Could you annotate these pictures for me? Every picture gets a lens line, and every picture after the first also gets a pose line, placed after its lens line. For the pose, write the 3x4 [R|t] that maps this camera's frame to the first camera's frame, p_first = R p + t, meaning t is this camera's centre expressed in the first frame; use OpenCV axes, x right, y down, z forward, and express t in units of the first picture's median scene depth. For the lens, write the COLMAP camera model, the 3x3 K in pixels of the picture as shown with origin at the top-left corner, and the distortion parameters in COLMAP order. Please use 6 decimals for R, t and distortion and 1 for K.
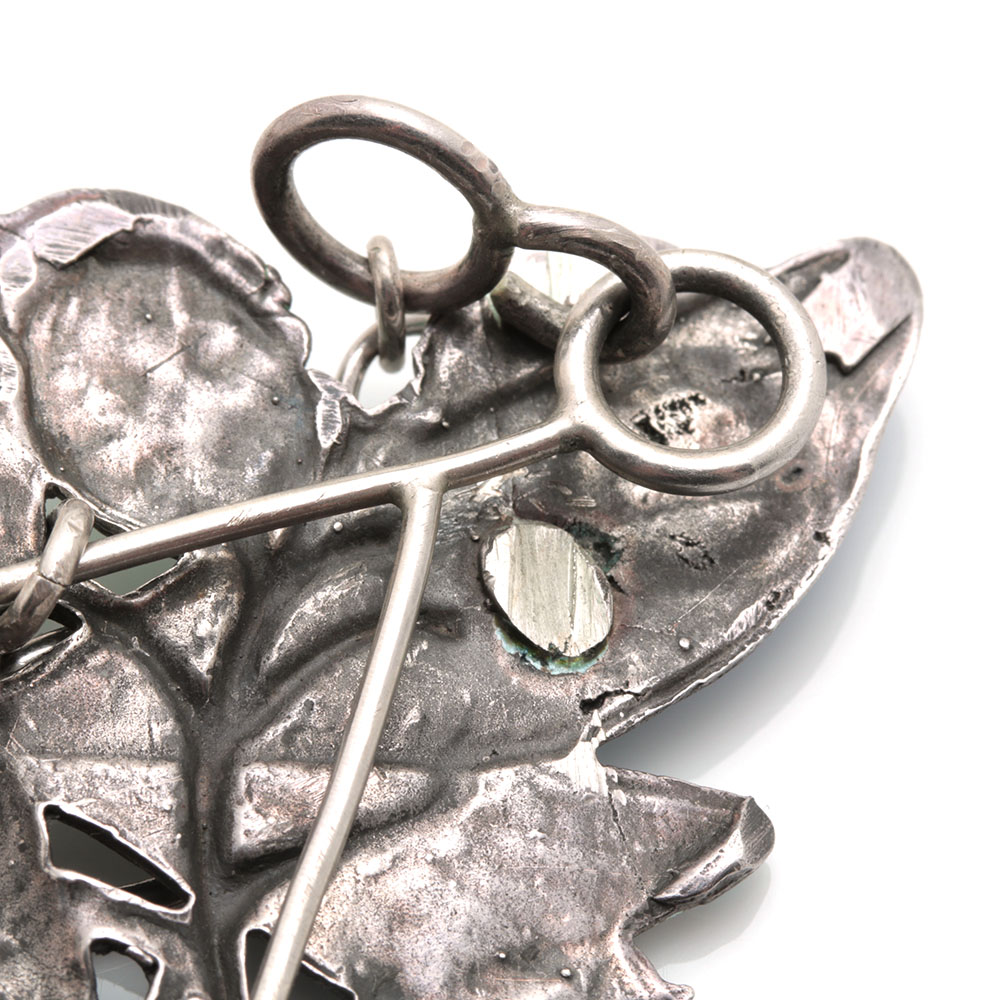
lens RADIAL K [[6151.8, 0, 500.0], [0, 6151.8, 500.0], [0, 0, 1]] dist [-0.169060, -2.897632]
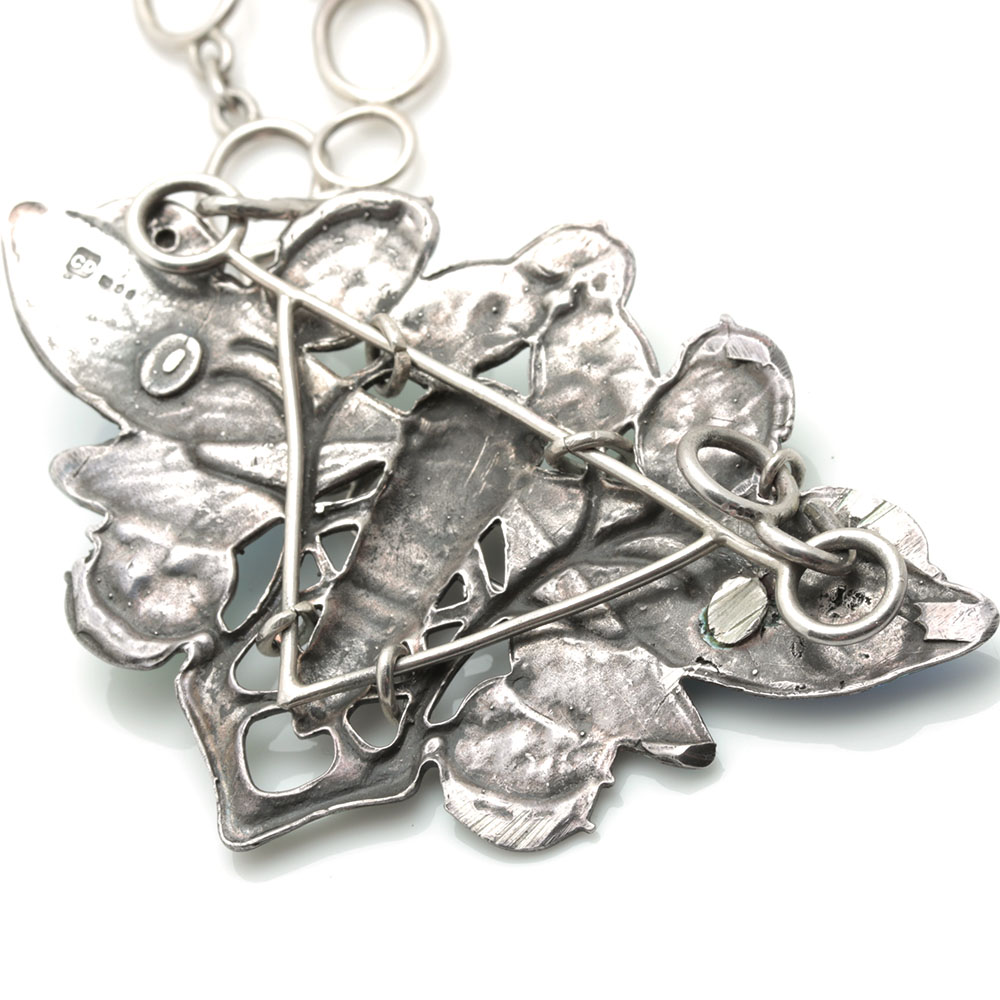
lens RADIAL K [[6151.8, 0, 500.0], [0, 6151.8, 500.0], [0, 0, 1]] dist [-0.169060, -2.897632]
pose [[0.502992, 0.604211, -0.618003, 1.219897], [-0.616836, 0.751815, 0.232995, -0.444753], [0.605402, 0.264013, 0.750856, -0.594920]]
